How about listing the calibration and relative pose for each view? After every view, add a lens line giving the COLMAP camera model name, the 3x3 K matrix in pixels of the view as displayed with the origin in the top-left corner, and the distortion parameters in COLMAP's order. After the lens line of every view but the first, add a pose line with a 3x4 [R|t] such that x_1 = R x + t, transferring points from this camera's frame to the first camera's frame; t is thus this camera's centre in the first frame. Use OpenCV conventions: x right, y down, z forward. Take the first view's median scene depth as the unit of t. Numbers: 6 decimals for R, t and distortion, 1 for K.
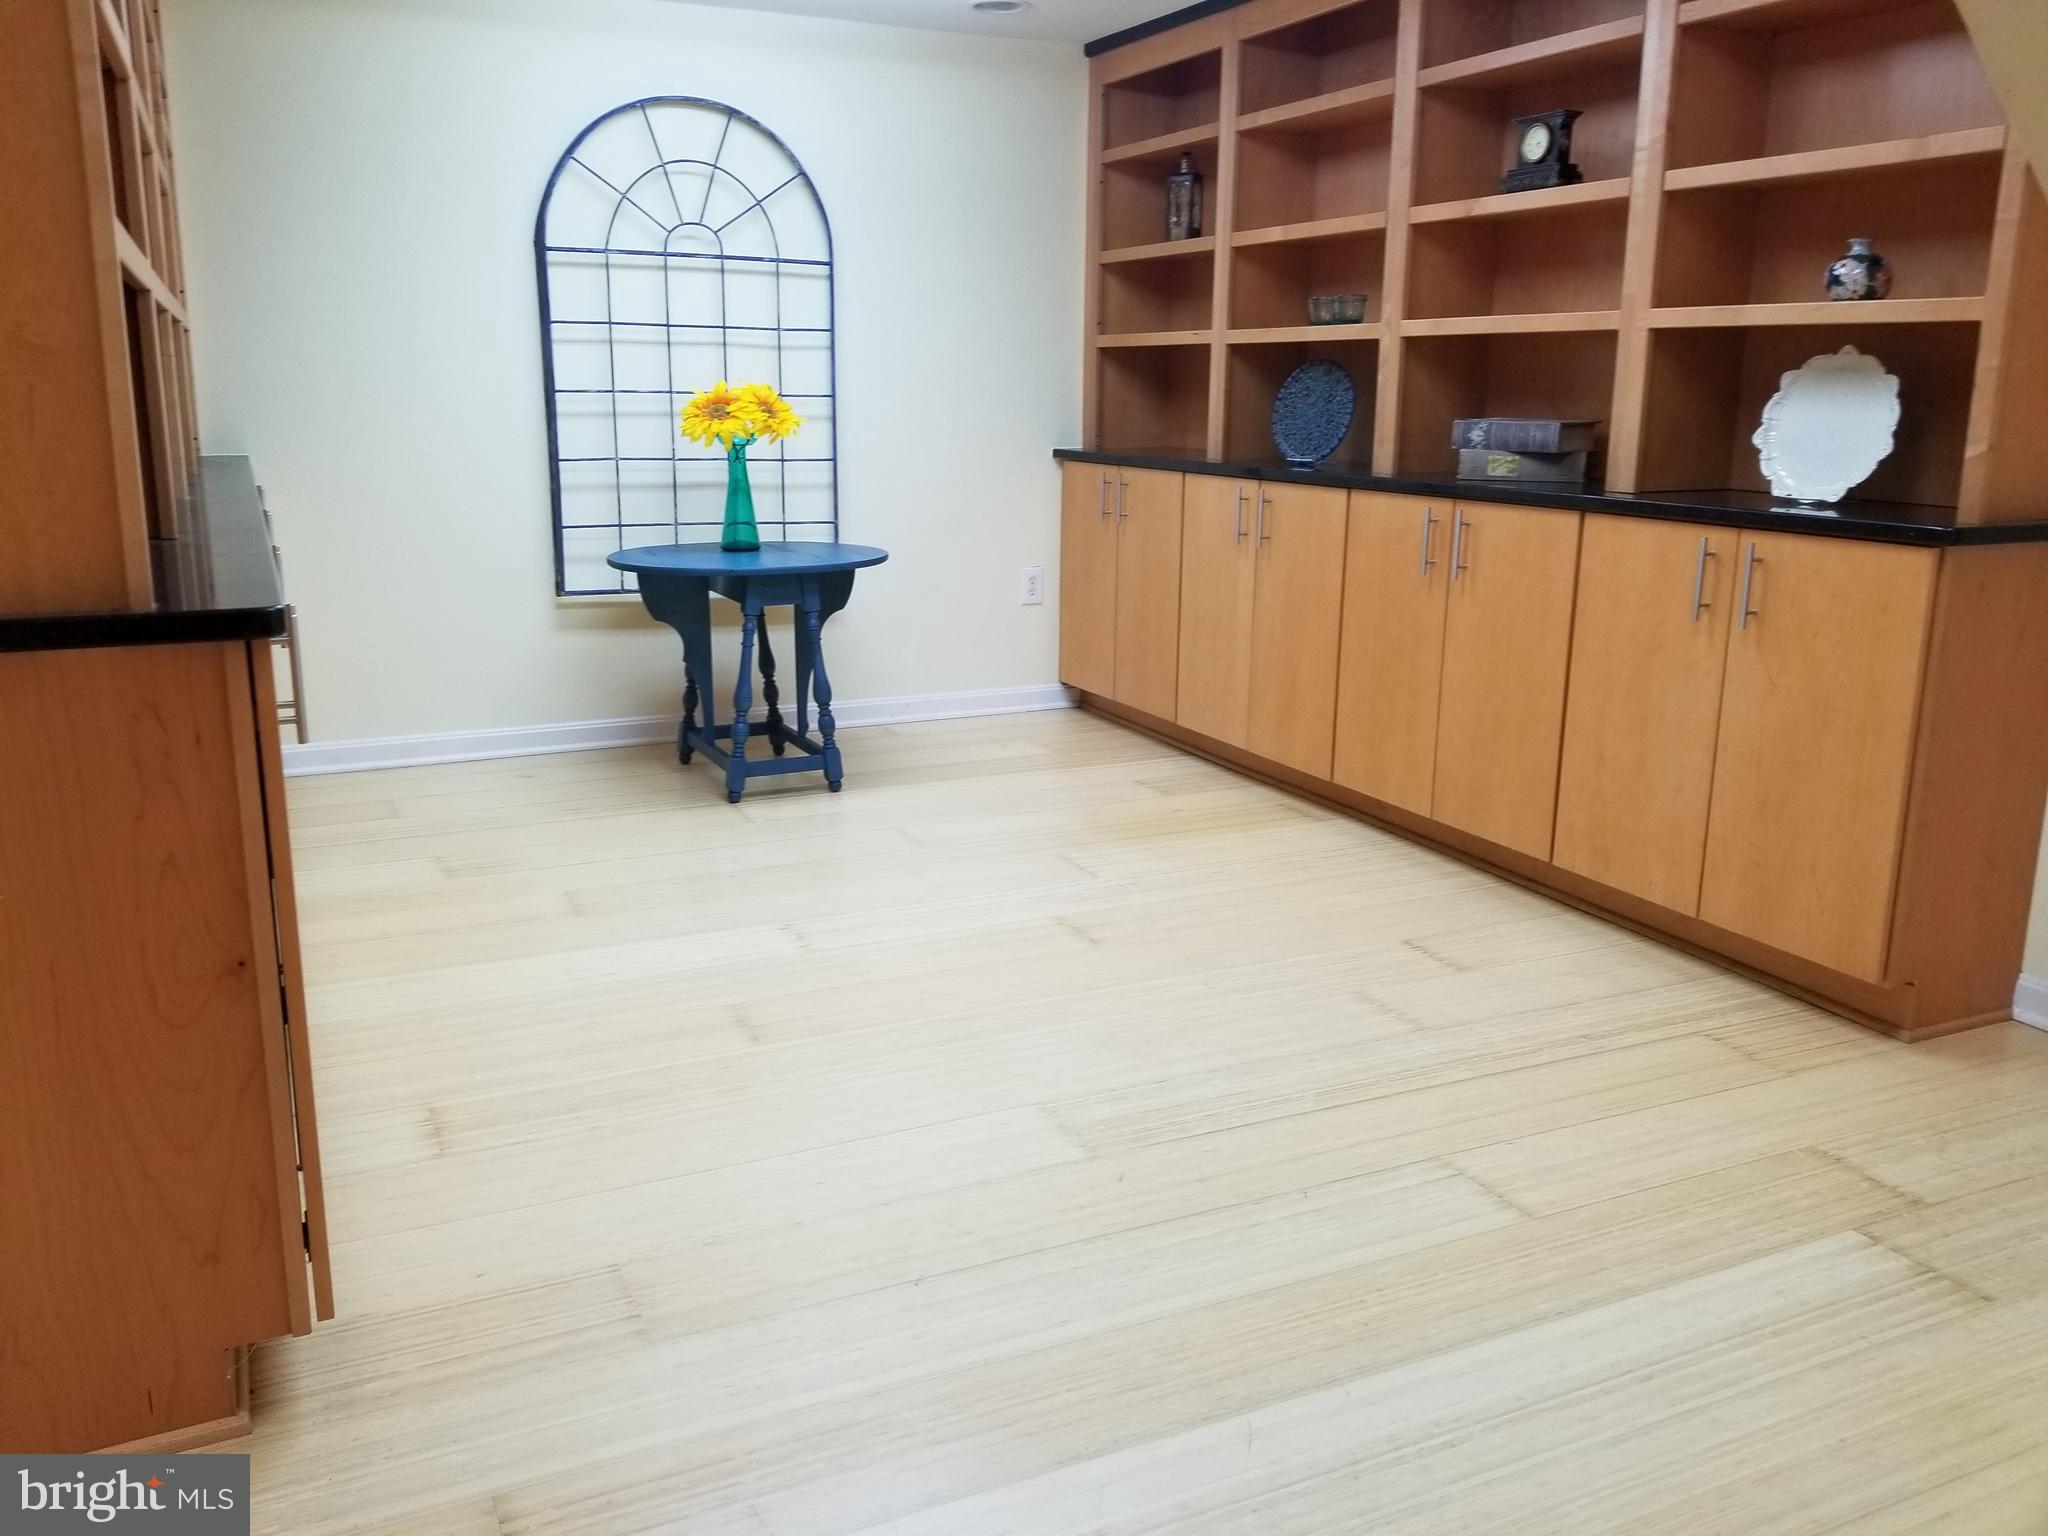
lens RADIAL K [[1595.0, 0, 971.7], [0, 1595.0, 737.7], [0, 0, 1]] dist [0.068496, -0.116354]
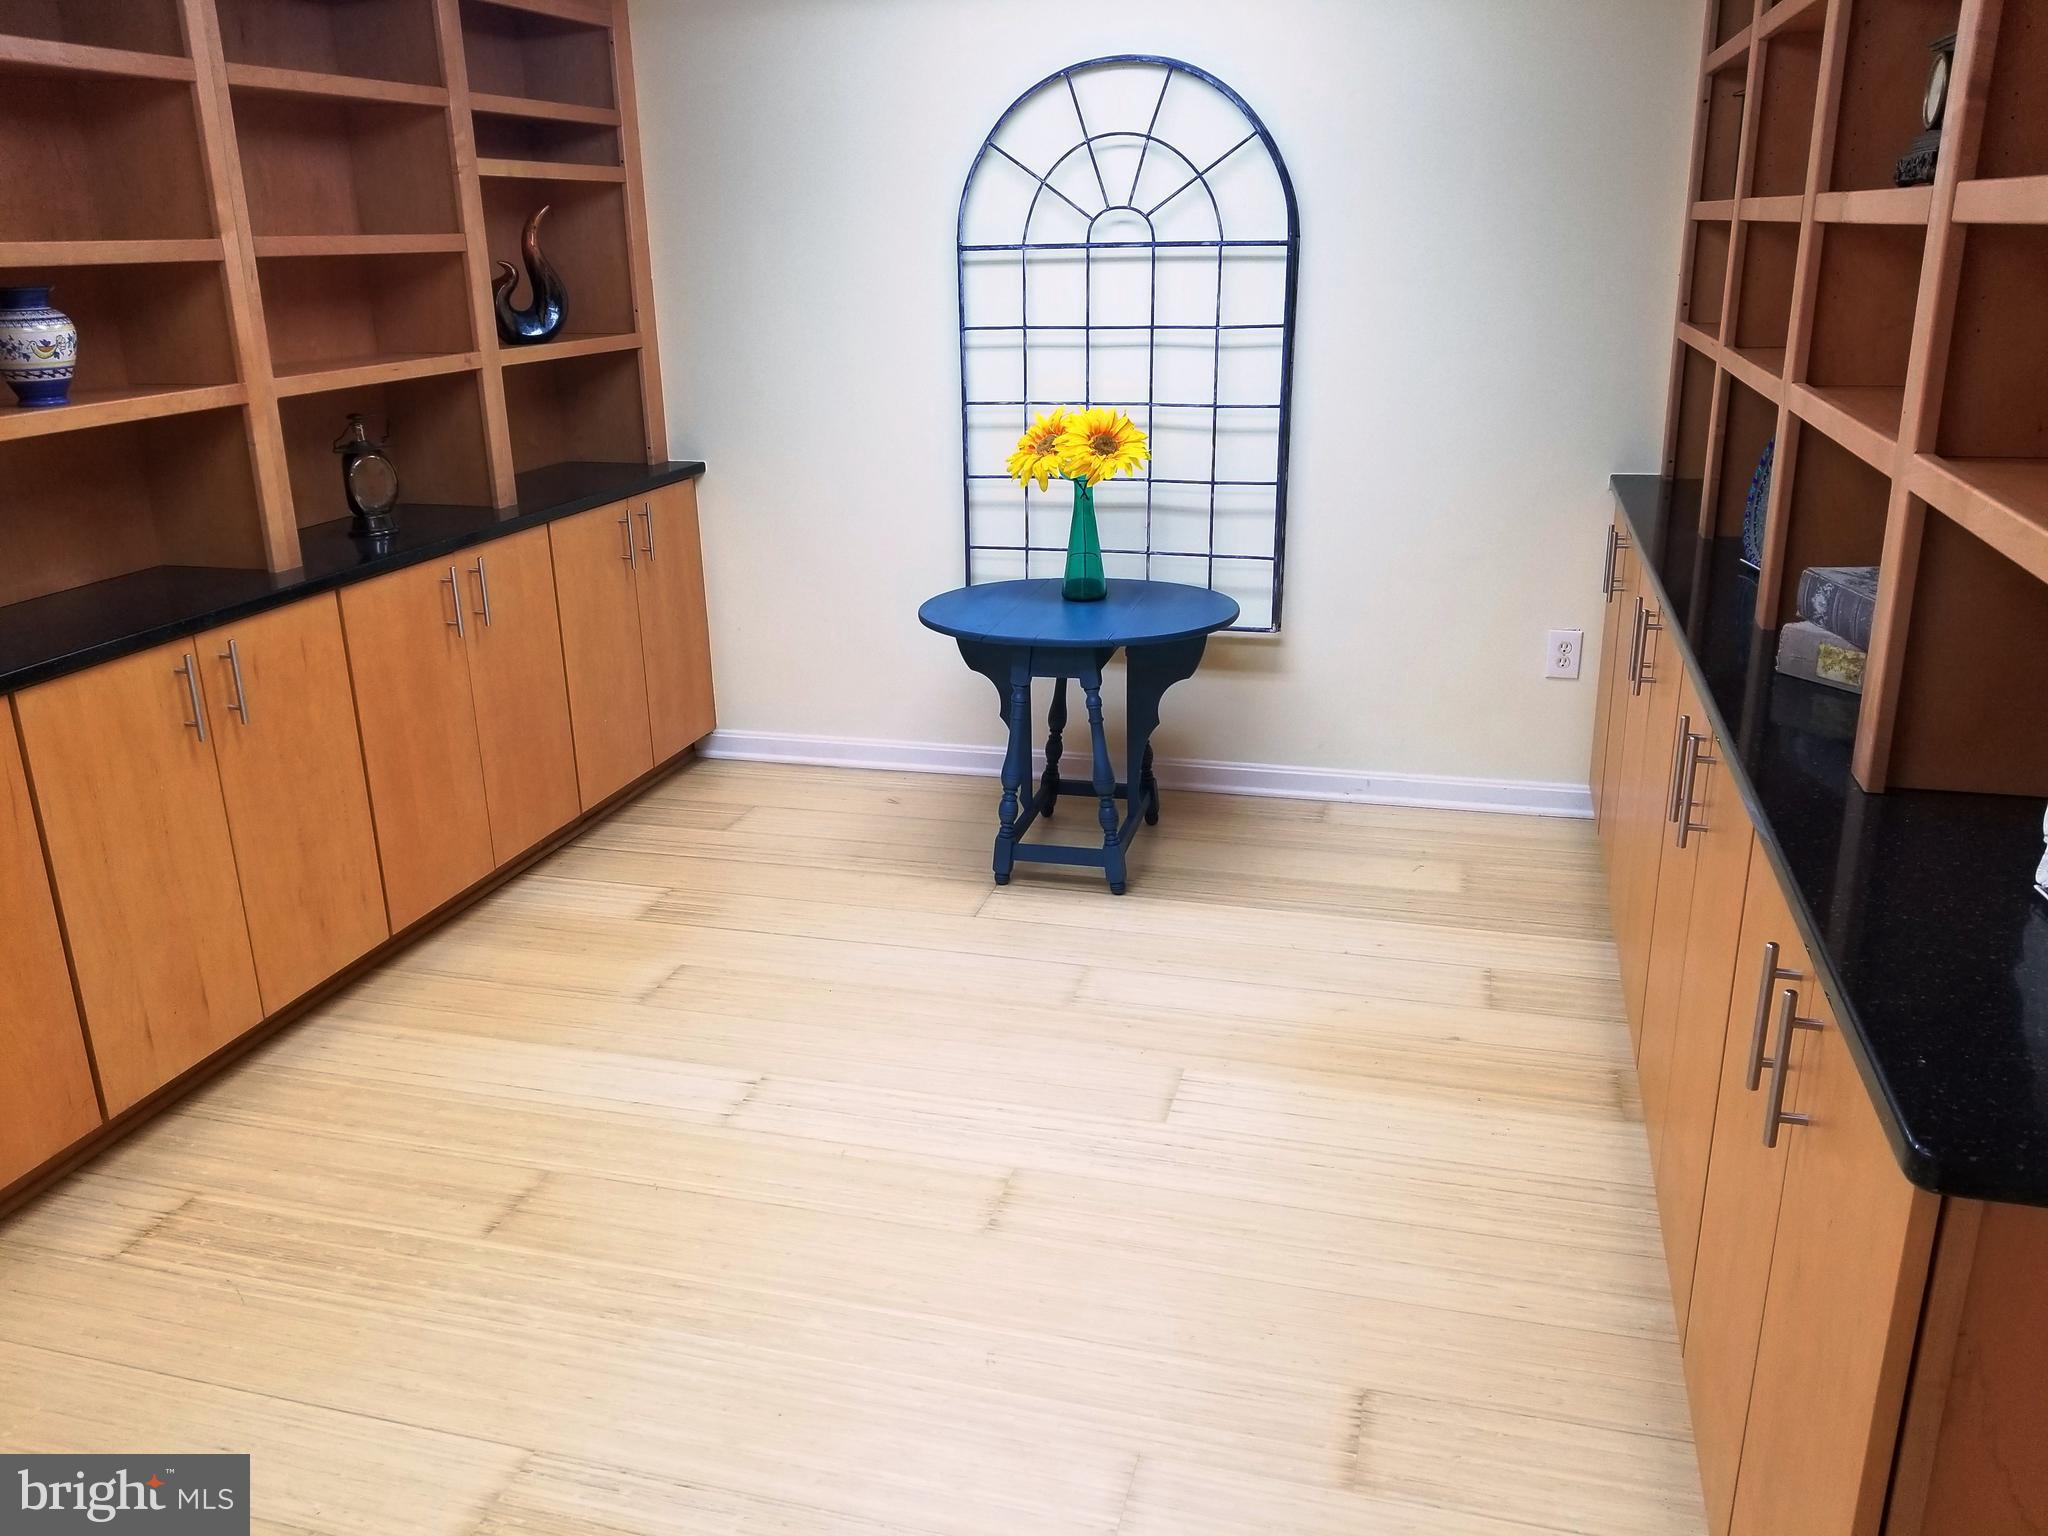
lens RADIAL K [[1595.0, 0, 1012.0], [0, 1595.0, 755.2], [0, 0, 1]] dist [0.068496, -0.116354]
pose [[0.750984, 0.178482, -0.635741, 0.387433], [-0.109328, 0.983098, 0.146855, -0.153212], [0.651207, -0.040782, 0.757804, 0.301291]]
